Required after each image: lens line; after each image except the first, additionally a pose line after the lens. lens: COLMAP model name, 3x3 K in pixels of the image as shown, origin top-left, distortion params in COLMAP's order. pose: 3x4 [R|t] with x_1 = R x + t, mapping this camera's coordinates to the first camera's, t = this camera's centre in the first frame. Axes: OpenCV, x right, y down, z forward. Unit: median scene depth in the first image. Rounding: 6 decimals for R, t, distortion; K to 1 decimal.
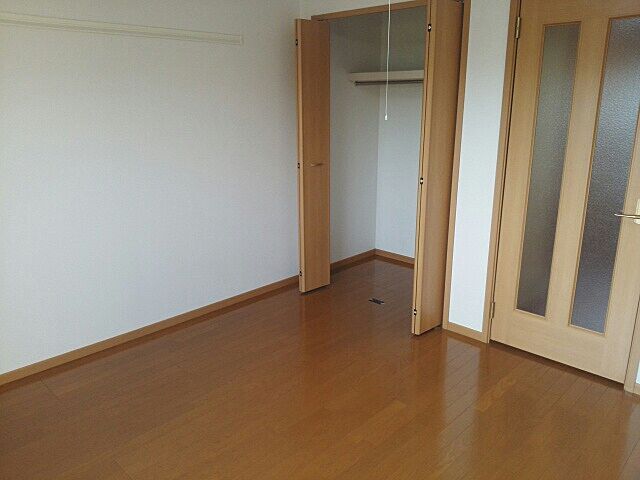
lens RADIAL K [[498.6, 0, 321.0], [0, 498.6, 236.6], [0, 0, 1]] dist [0.001979, -0.044474]
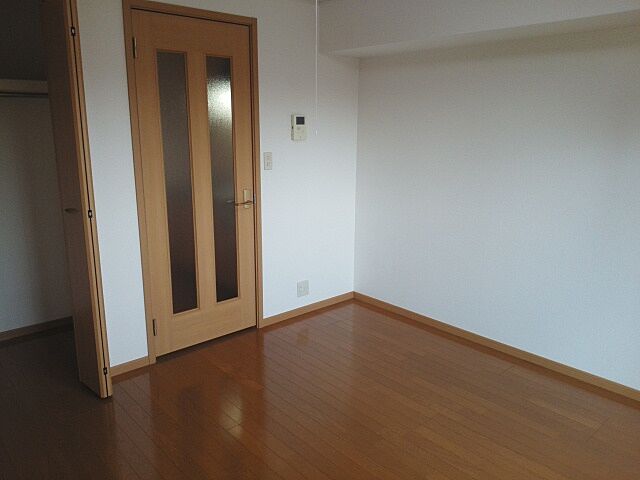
lens RADIAL K [[498.6, 0, 321.0], [0, 498.6, 236.6], [0, 0, 1]] dist [0.001979, -0.044474]
pose [[0.065975, -0.224021, 0.972349, -0.592114], [0.257309, 0.945334, 0.200338, -0.145761], [-0.964074, 0.236977, 0.120011, 0.541643]]
